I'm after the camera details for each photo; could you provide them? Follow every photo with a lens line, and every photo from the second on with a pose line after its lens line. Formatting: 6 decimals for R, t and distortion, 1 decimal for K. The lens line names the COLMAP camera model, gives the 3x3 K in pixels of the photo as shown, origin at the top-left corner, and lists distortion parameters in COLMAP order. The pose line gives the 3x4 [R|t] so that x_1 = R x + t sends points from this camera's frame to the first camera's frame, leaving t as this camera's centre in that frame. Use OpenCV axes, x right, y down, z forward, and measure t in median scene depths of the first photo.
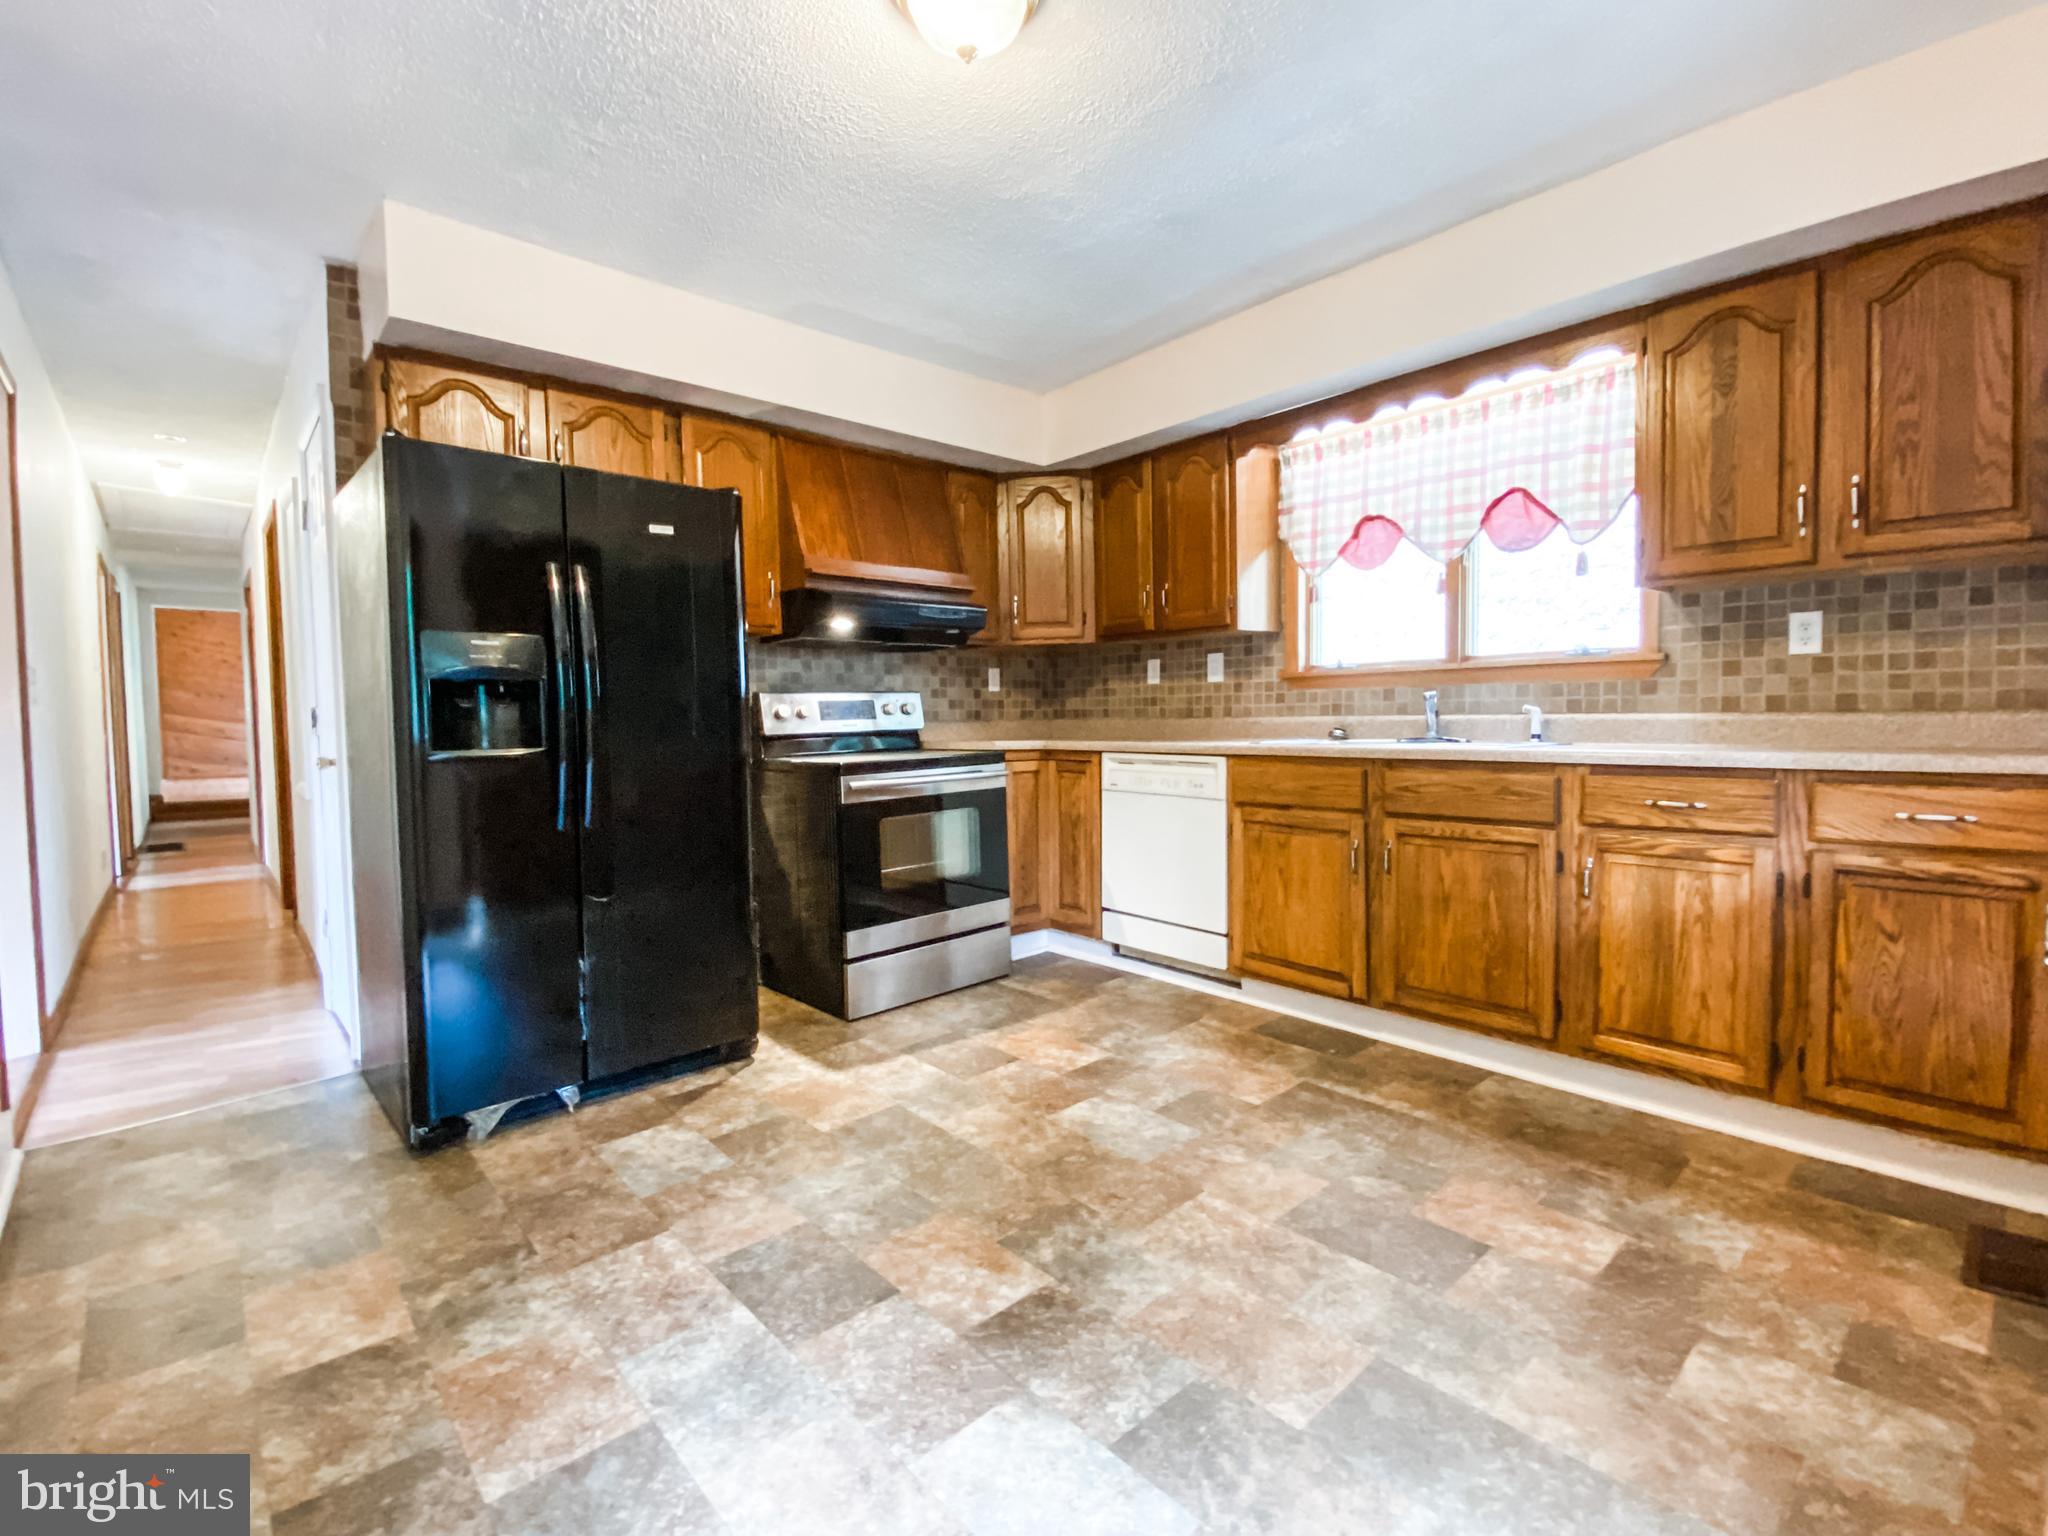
lens RADIAL K [[924.3, 0, 1016.6], [0, 924.3, 760.6], [0, 0, 1]] dist [0.039654, -0.029678]
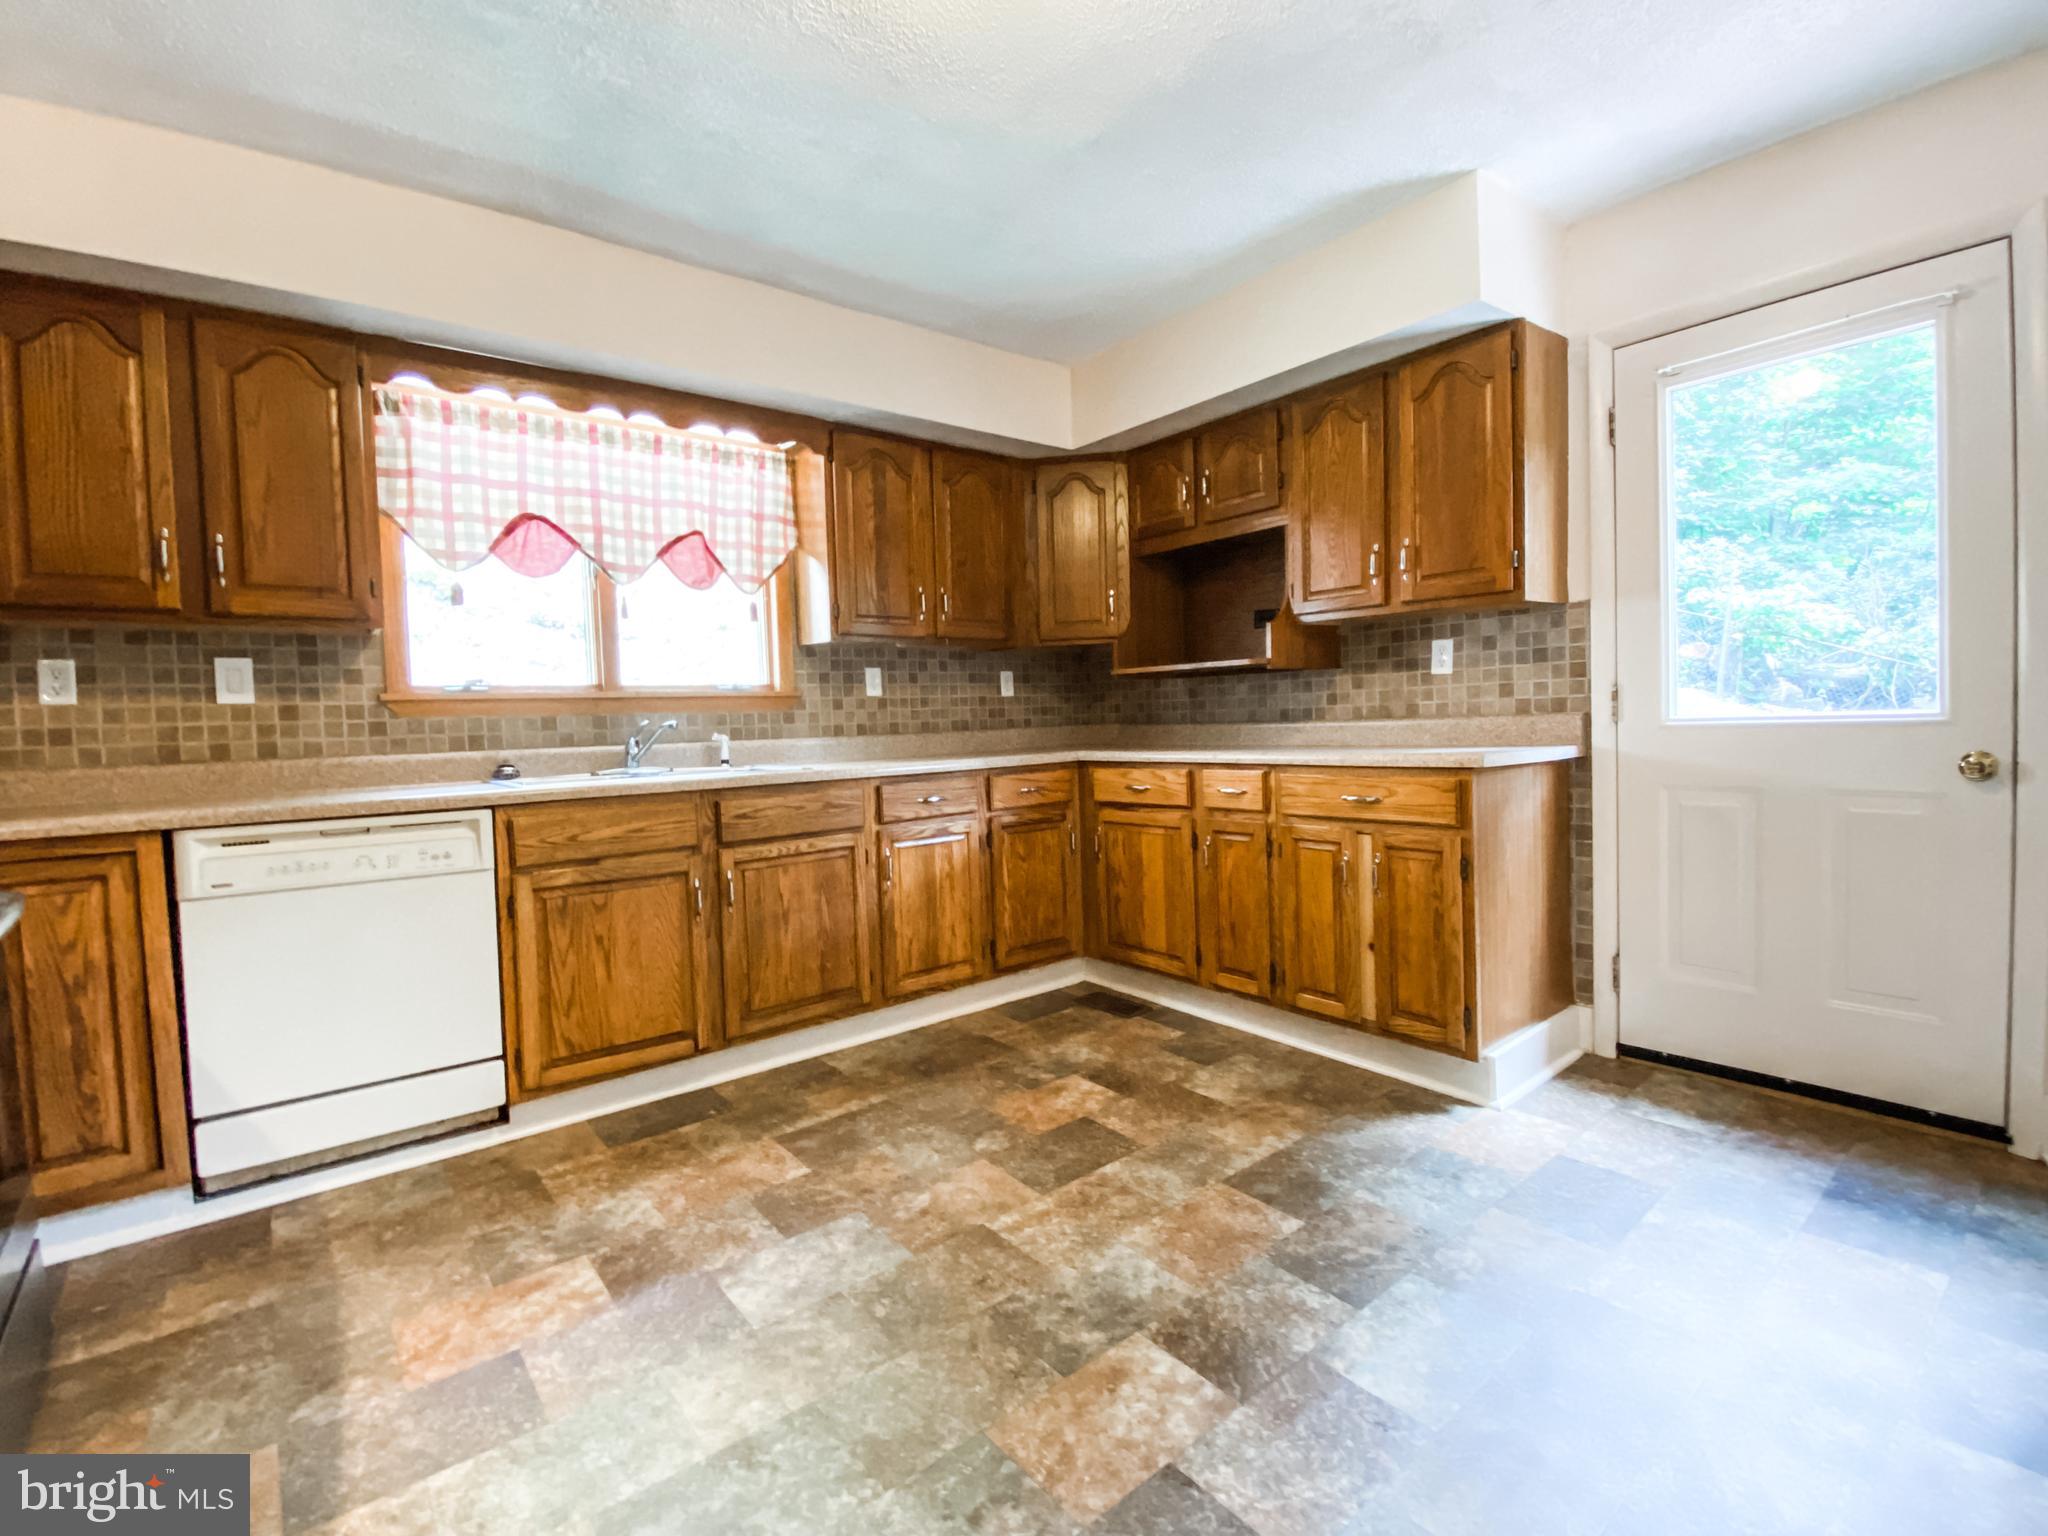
lens RADIAL K [[924.3, 0, 1016.6], [0, 924.3, 760.6], [0, 0, 1]] dist [0.039654, -0.029678]
pose [[0.047904, -0.034968, 0.998240, -0.537606], [0.078016, 0.996465, 0.031162, -0.035410], [-0.995801, 0.076386, 0.050463, 0.624373]]
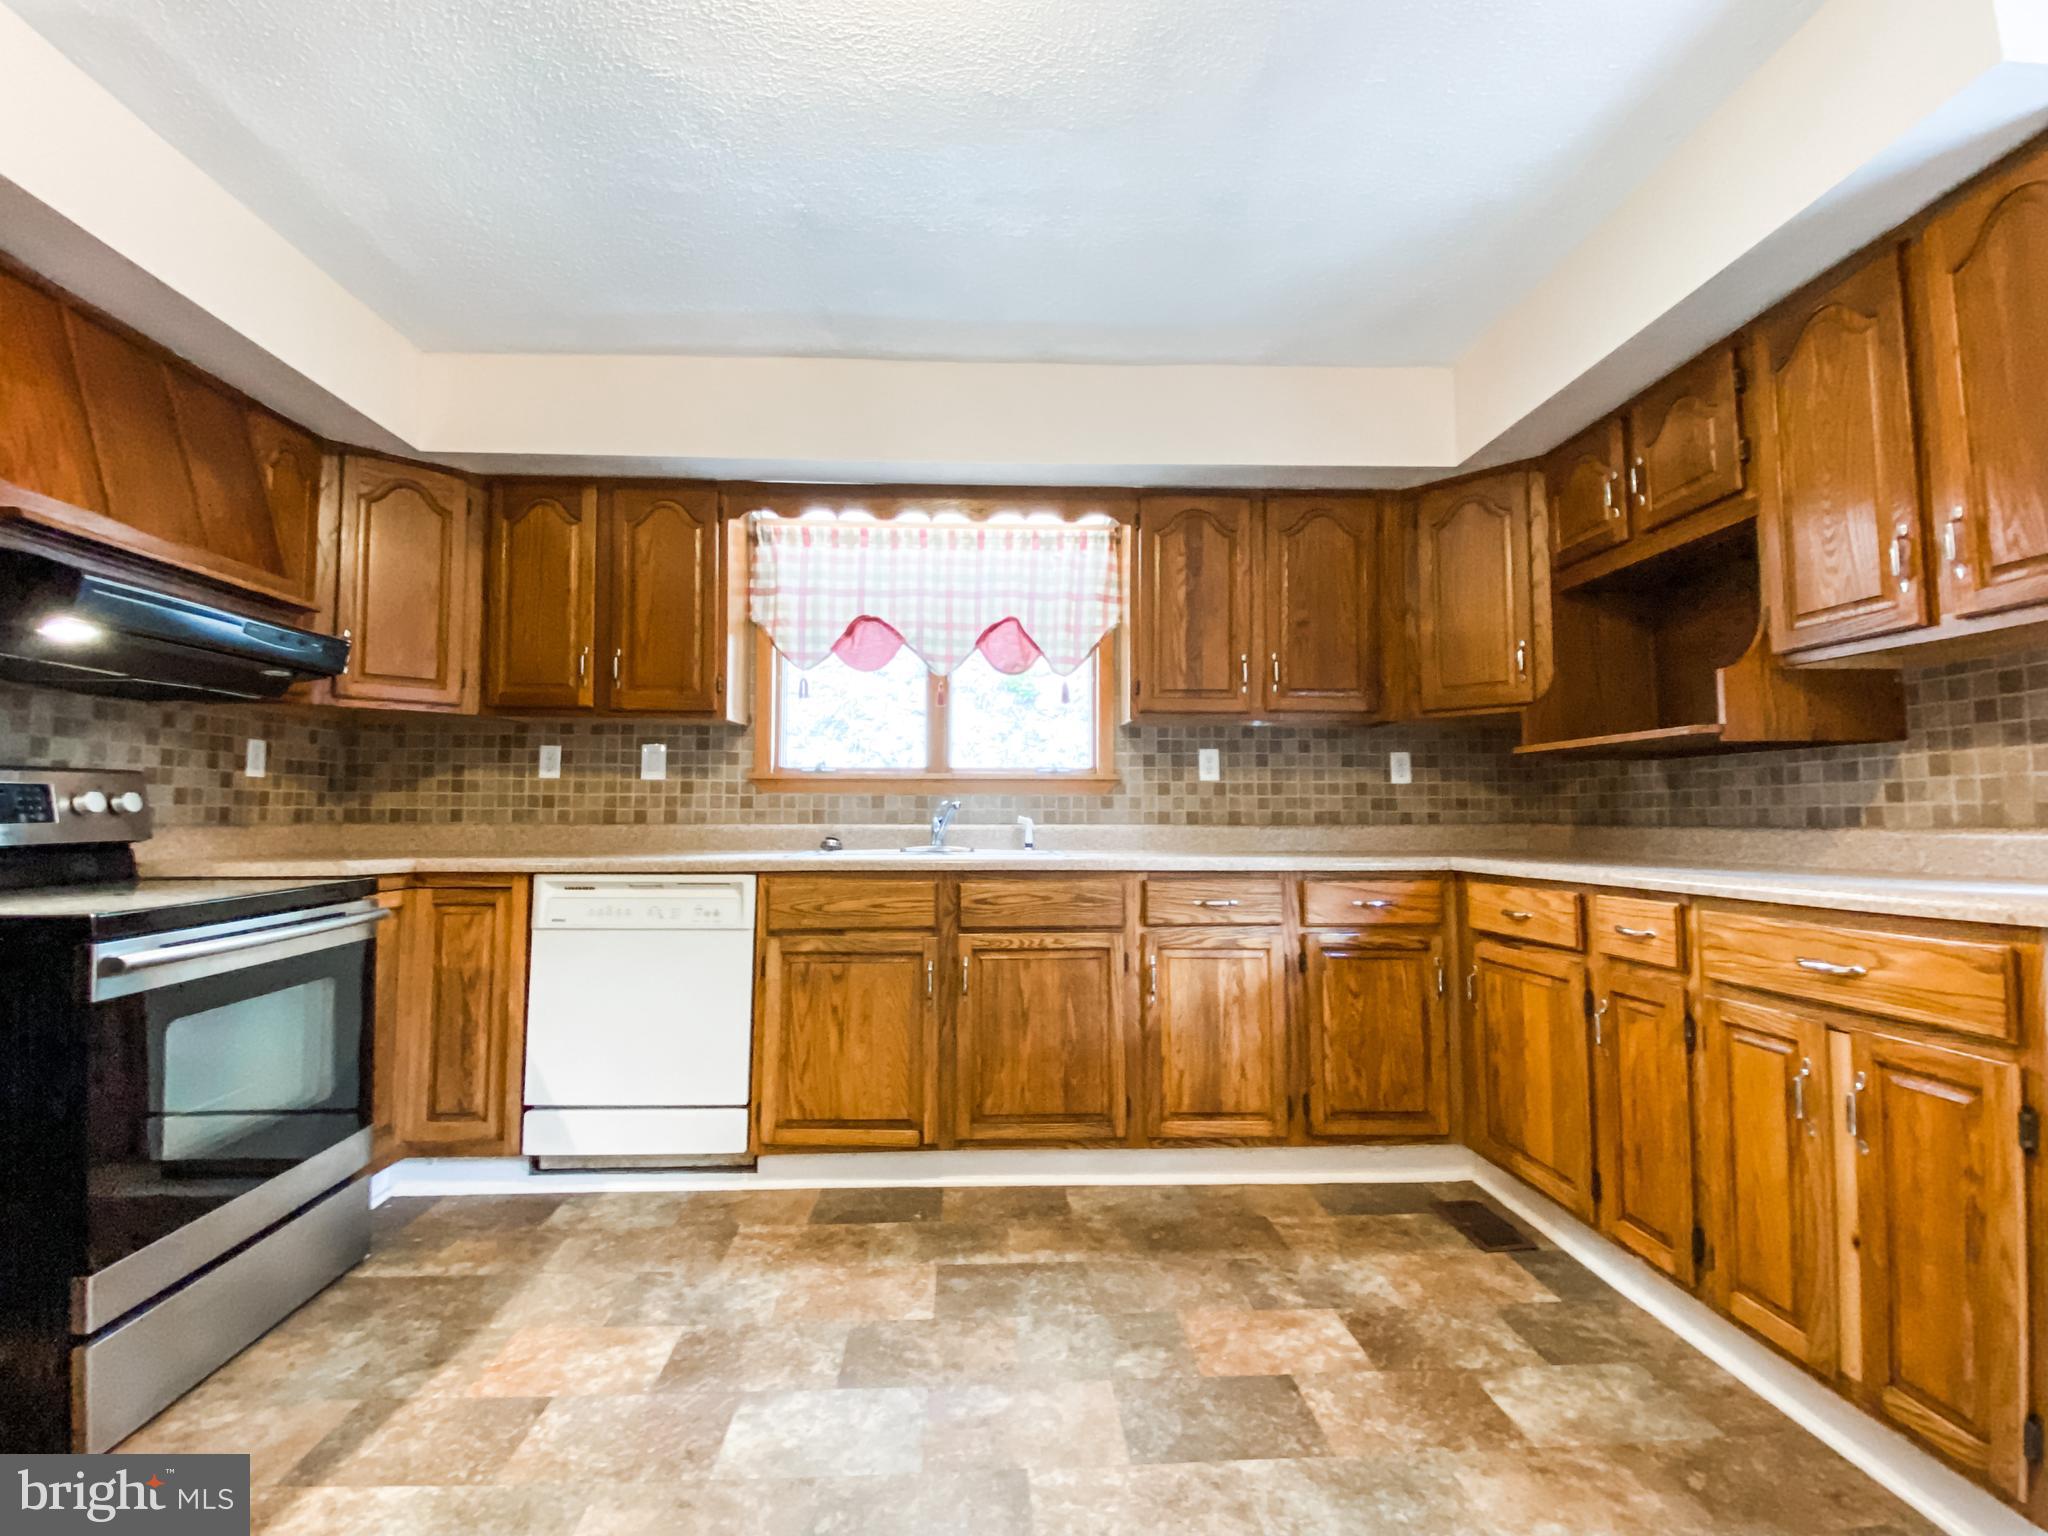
lens RADIAL K [[934.4, 0, 1012.4], [0, 934.4, 752.3], [0, 0, 1]] dist [0.048592, -0.036375]
pose [[0.628877, 0.068978, 0.774439, -0.305372], [0.026380, 0.993590, -0.109919, -0.014936], [-0.777057, 0.089555, 0.623027, 0.347718]]
